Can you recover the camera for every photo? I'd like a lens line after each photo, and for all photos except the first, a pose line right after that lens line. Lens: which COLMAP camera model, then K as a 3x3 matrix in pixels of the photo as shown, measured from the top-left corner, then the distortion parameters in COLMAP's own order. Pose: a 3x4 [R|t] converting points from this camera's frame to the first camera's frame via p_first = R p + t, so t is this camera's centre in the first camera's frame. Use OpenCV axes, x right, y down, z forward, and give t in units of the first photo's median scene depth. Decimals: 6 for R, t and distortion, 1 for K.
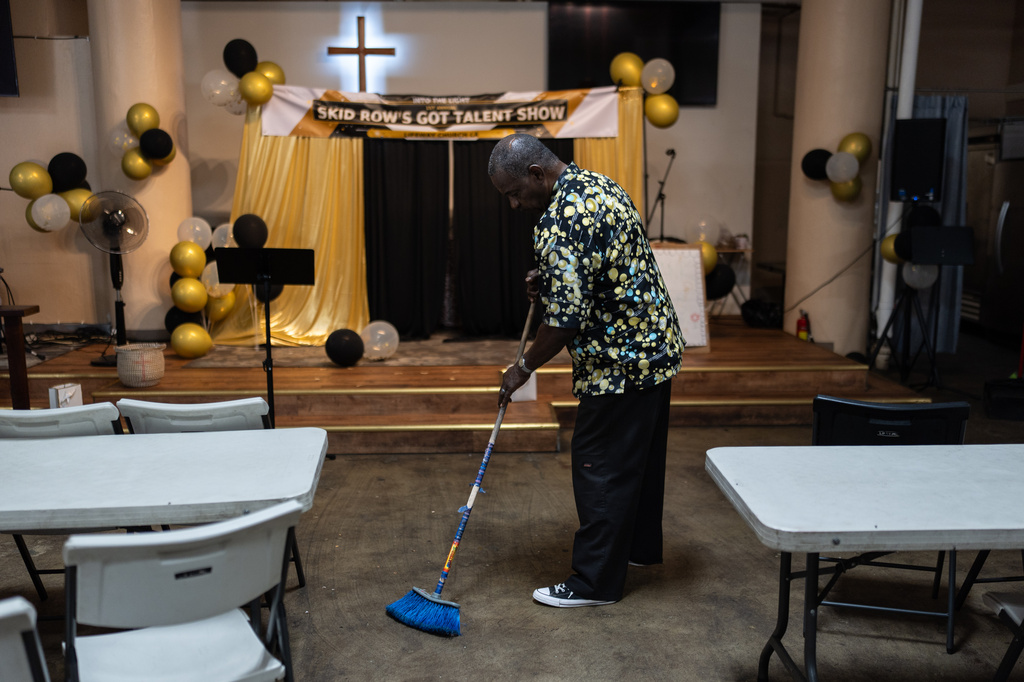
lens RADIAL K [[998.7, 0, 507.9], [0, 998.7, 374.1], [0, 0, 1]] dist [0.004620, 0.011953]
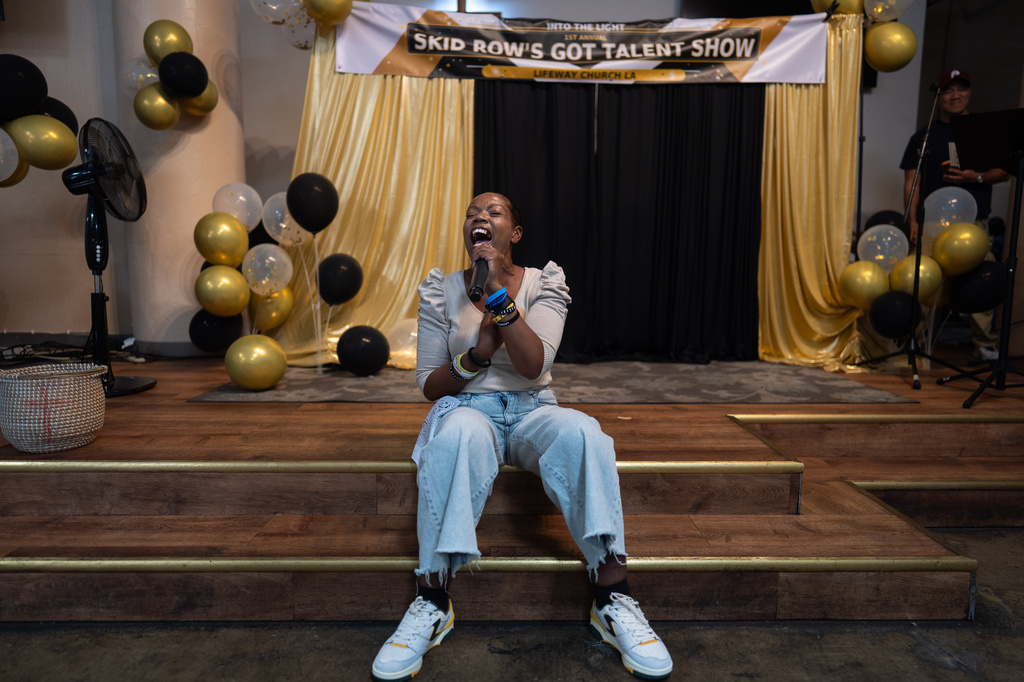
lens RADIAL K [[682.0, 0, 512.0], [0, 682.0, 341.0], [0, 0, 1]] dist [-0.000870, 0.000678]
pose [[0.999892, 0.011320, -0.009424, -0.112295], [-0.011882, 0.998014, -0.061859, -0.017904], [0.008705, 0.061964, 0.998040, 0.523241]]
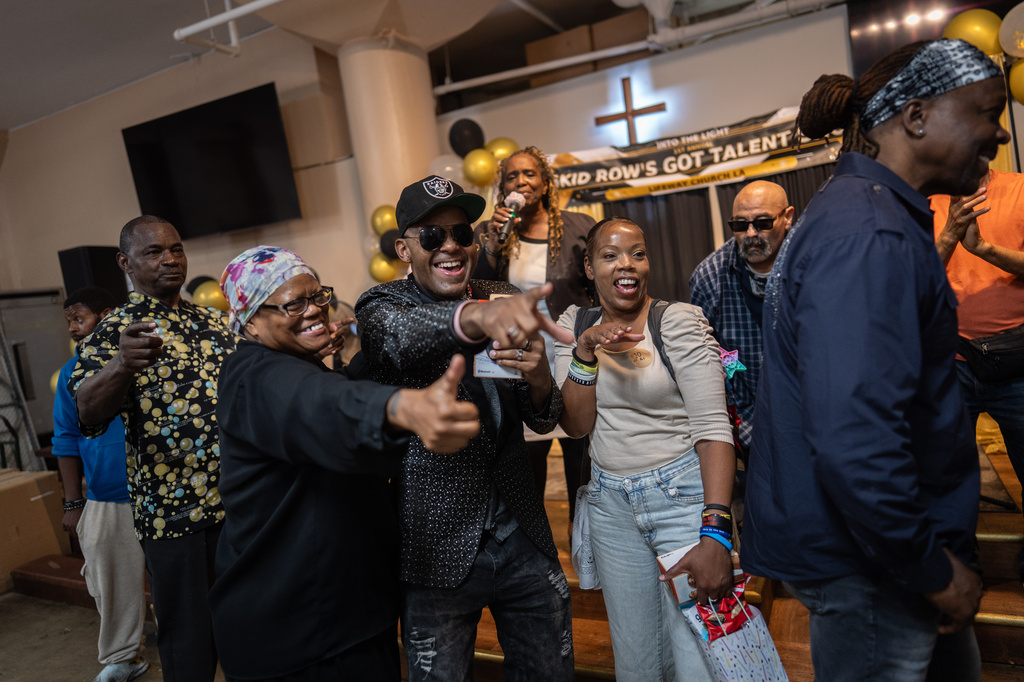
lens RADIAL K [[682.0, 0, 512.0], [0, 682.0, 341.0], [0, 0, 1]] dist [-0.000870, 0.000678]
pose [[0.877179, -0.073912, -0.474441, 0.051862], [0.043168, 0.996219, -0.075388, -0.080705], [0.478219, 0.045648, 0.877053, 0.467701]]
